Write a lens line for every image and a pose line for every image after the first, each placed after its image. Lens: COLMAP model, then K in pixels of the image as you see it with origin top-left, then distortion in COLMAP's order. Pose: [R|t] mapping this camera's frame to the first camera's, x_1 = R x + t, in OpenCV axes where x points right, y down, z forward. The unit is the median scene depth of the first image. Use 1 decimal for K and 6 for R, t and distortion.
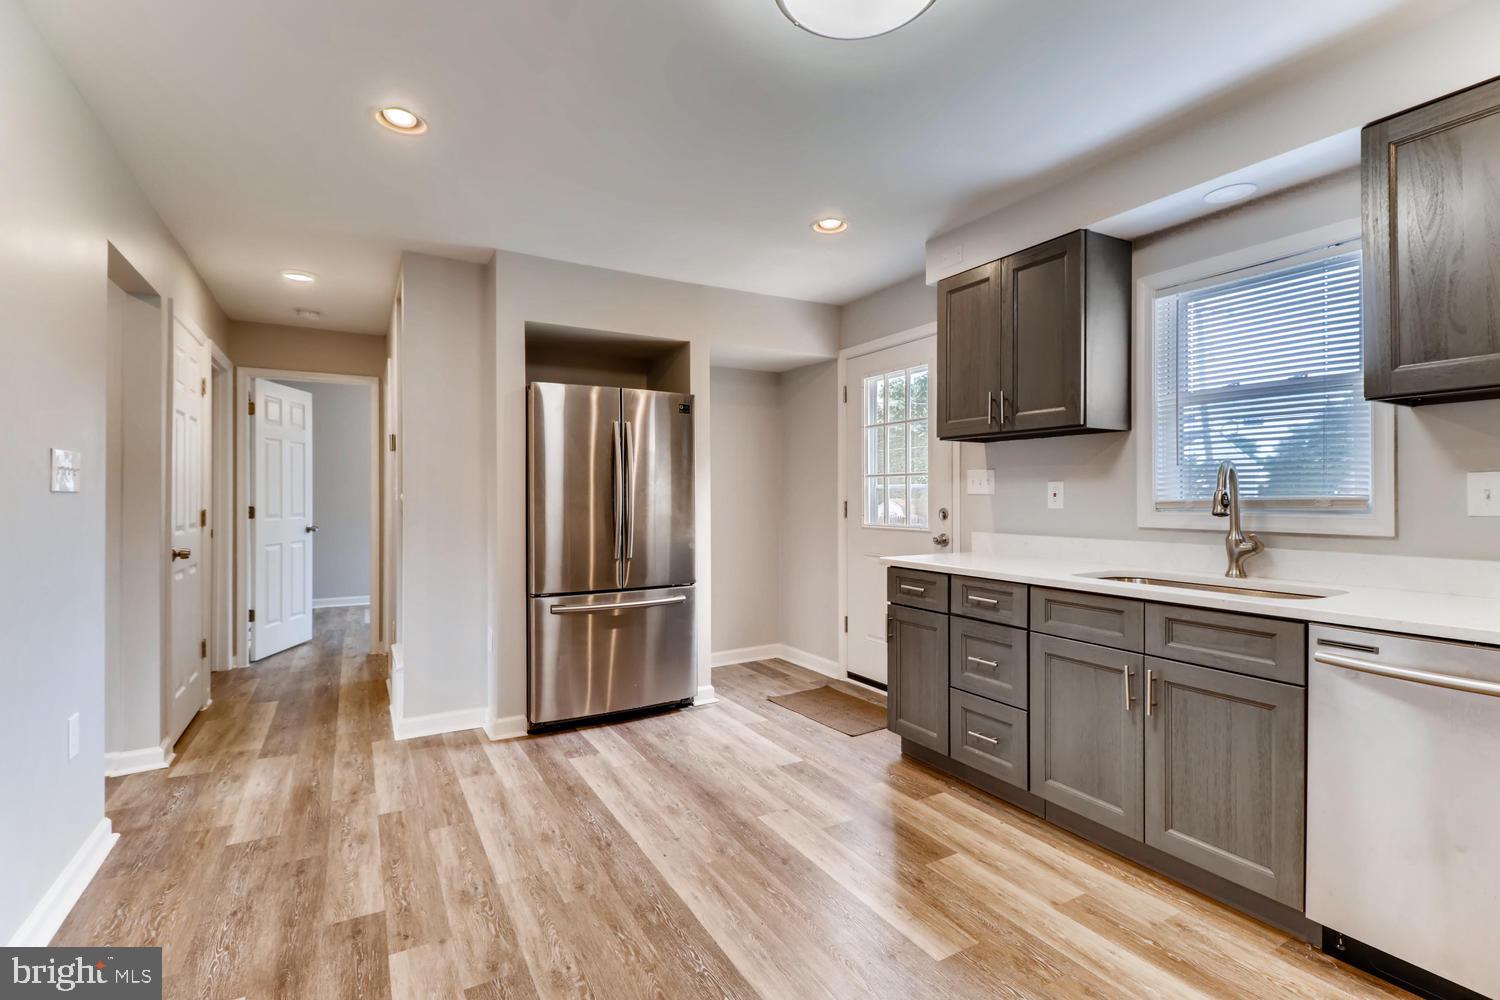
lens RADIAL K [[689.0, 0, 758.4], [0, 689.0, 495.8], [0, 0, 1]] dist [0.015070, -0.005450]
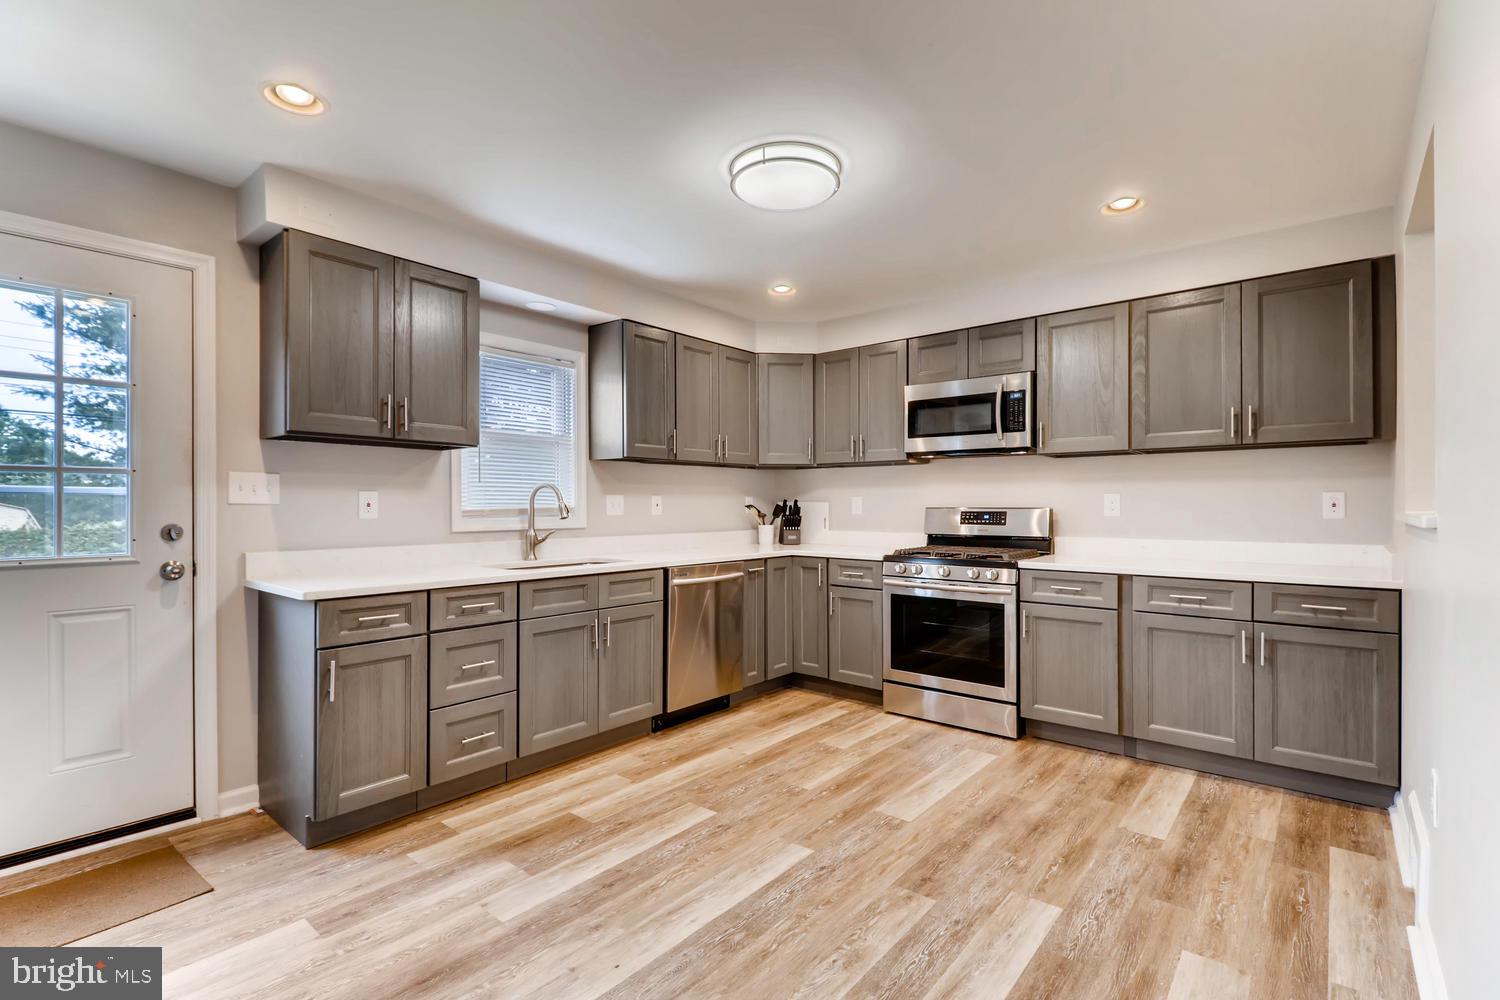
lens RADIAL K [[689.0, 0, 746.6], [0, 689.0, 504.4], [0, 0, 1]] dist [0.015070, -0.005450]
pose [[-0.335949, 0.002612, 0.941877, -0.996109], [-0.000470, 0.999996, -0.002941, 0.001080], [-0.941880, -0.001431, -0.335946, 1.215699]]
